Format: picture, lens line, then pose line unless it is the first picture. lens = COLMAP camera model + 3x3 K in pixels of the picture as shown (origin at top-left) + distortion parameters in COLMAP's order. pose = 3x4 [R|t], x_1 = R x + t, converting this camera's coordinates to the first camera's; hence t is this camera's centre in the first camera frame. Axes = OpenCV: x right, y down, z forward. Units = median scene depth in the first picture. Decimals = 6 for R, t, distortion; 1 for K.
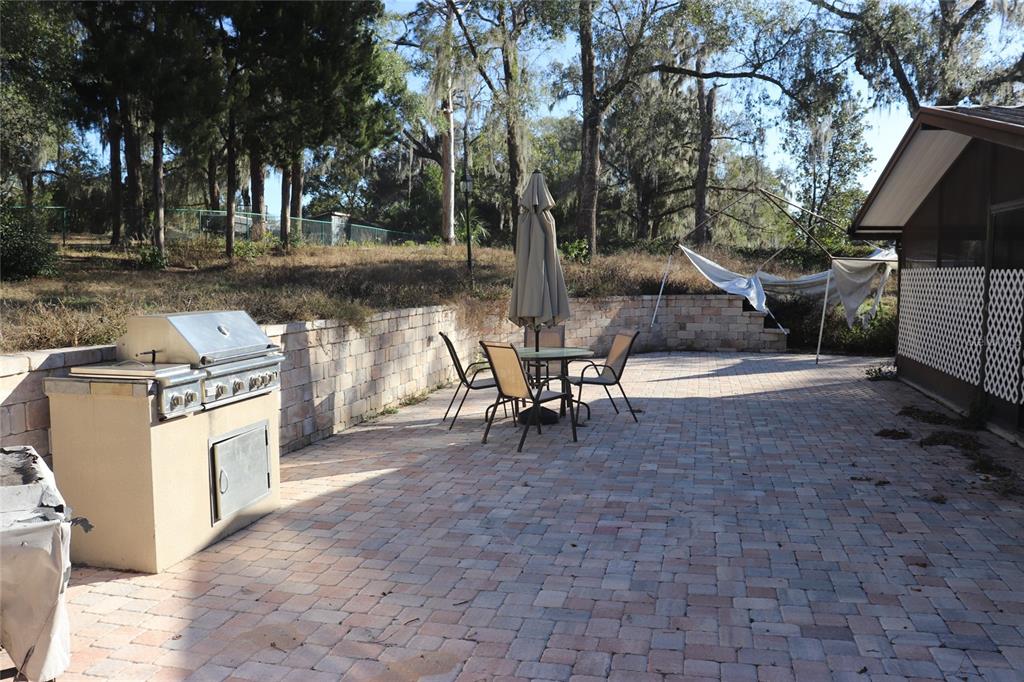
lens RADIAL K [[858.1, 0, 512.6], [0, 858.1, 340.0], [0, 0, 1]] dist [-0.131357, 0.087955]
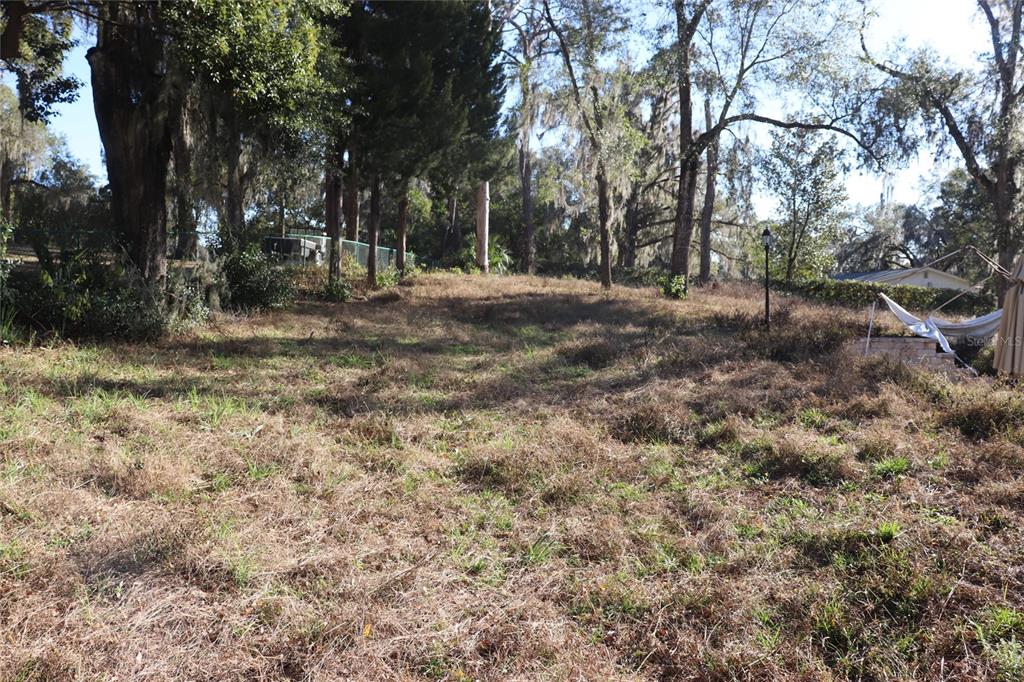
lens RADIAL K [[858.1, 0, 511.4], [0, 858.1, 342.7], [0, 0, 1]] dist [-0.131357, 0.087955]
pose [[0.990983, 0.012212, 0.133430, -0.176022], [-0.009800, 0.999777, -0.018722, -0.008609], [-0.133629, 0.017246, 0.990881, -0.009028]]
